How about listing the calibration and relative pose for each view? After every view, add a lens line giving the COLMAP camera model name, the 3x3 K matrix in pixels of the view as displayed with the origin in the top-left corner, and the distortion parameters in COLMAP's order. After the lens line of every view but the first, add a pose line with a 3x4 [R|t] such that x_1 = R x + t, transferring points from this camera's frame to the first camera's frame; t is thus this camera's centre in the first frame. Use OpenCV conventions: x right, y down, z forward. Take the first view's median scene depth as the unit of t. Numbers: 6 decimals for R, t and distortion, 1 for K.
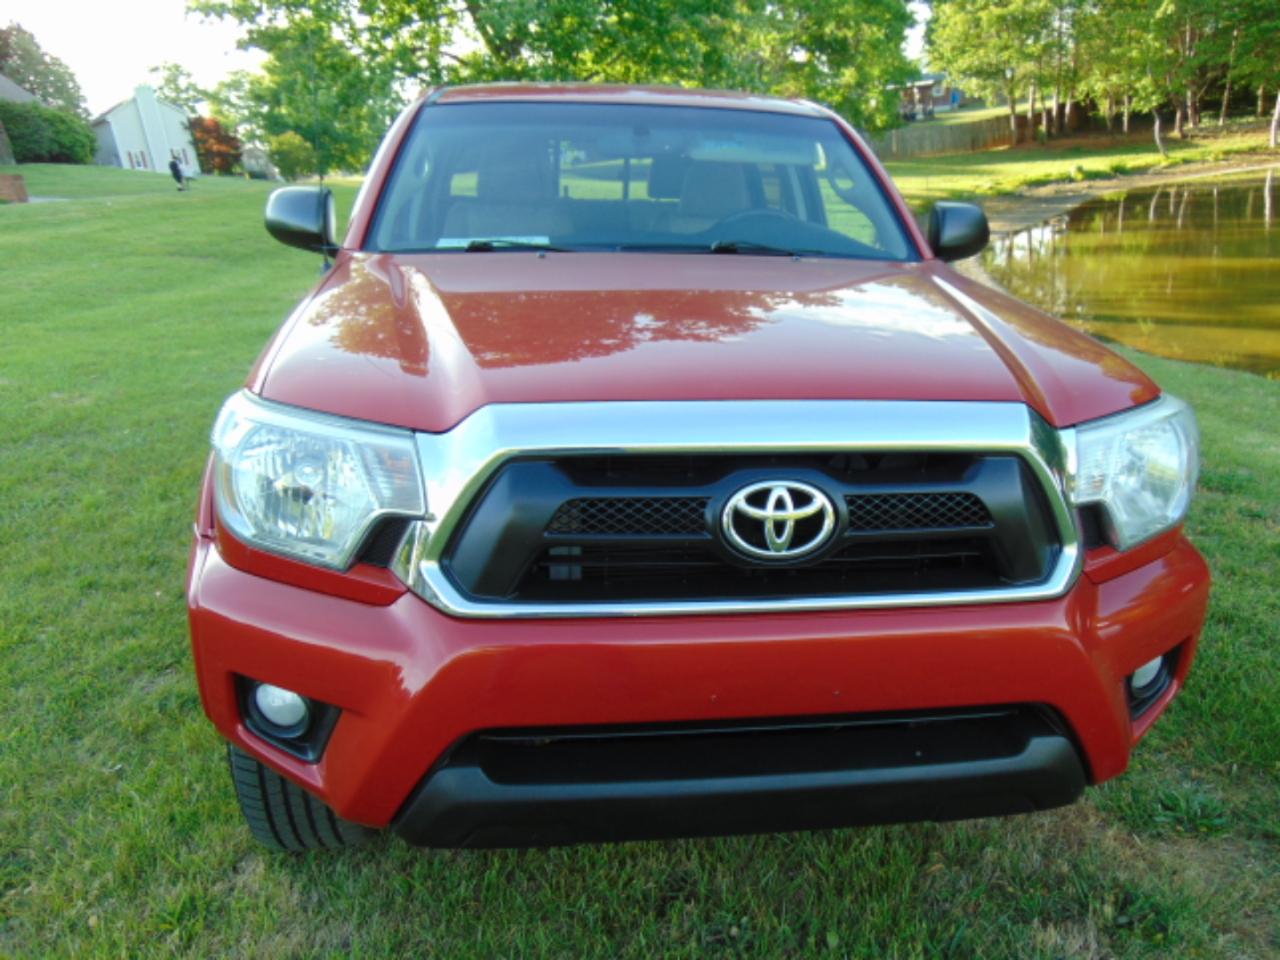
lens RADIAL K [[952.7, 0, 639.7], [0, 952.7, 479.7], [0, 0, 1]] dist [0.002585, -0.003617]
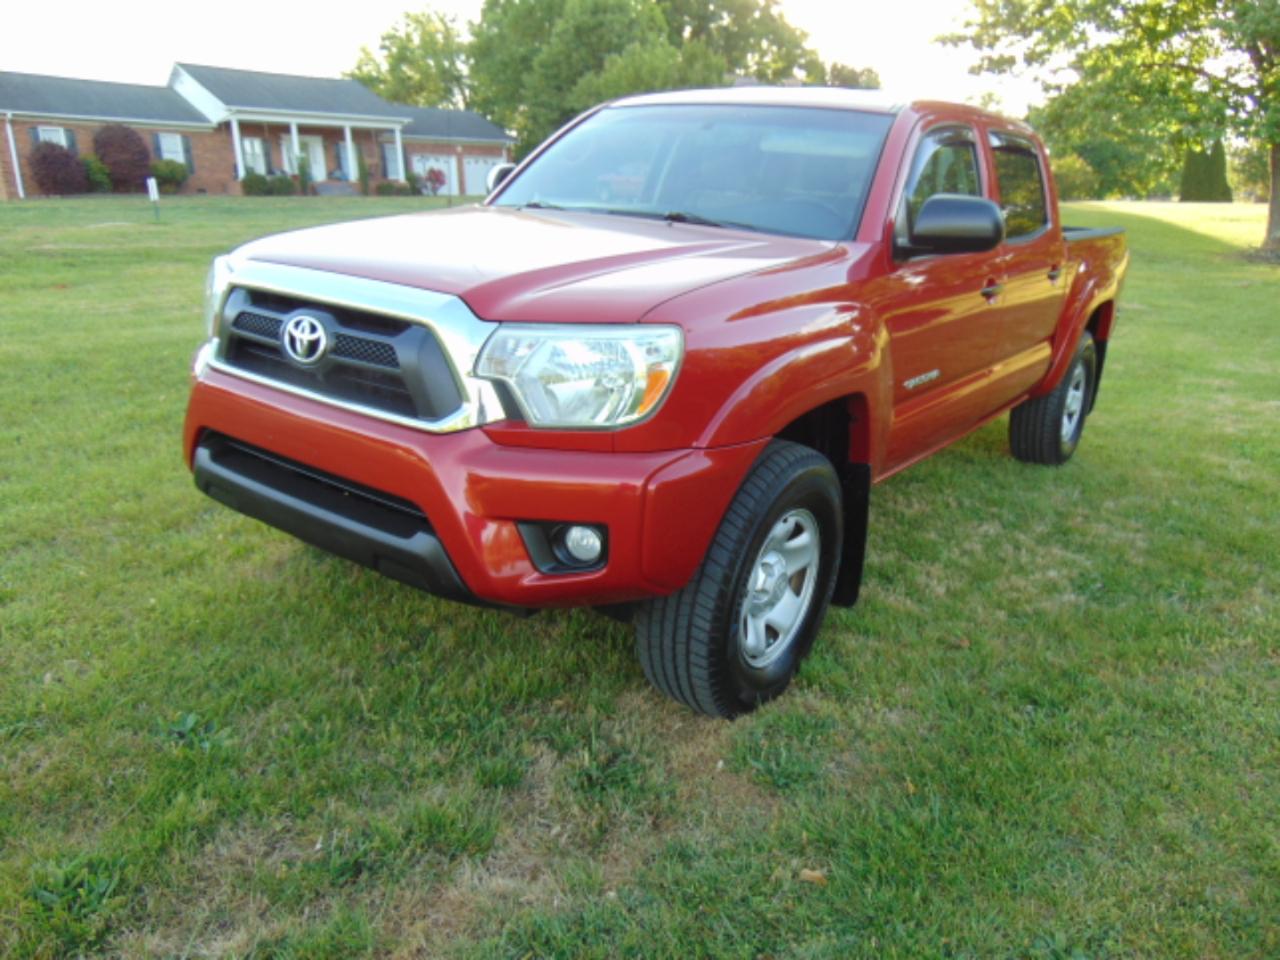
lens RADIAL K [[952.7, 0, 645.5], [0, 952.7, 482.8], [0, 0, 1]] dist [0.002585, -0.003617]
pose [[0.719308, 0.233520, -0.654266, 0.970280], [-0.246901, 0.966255, 0.073429, 0.008012], [0.649335, 0.108721, 0.752691, 0.089639]]
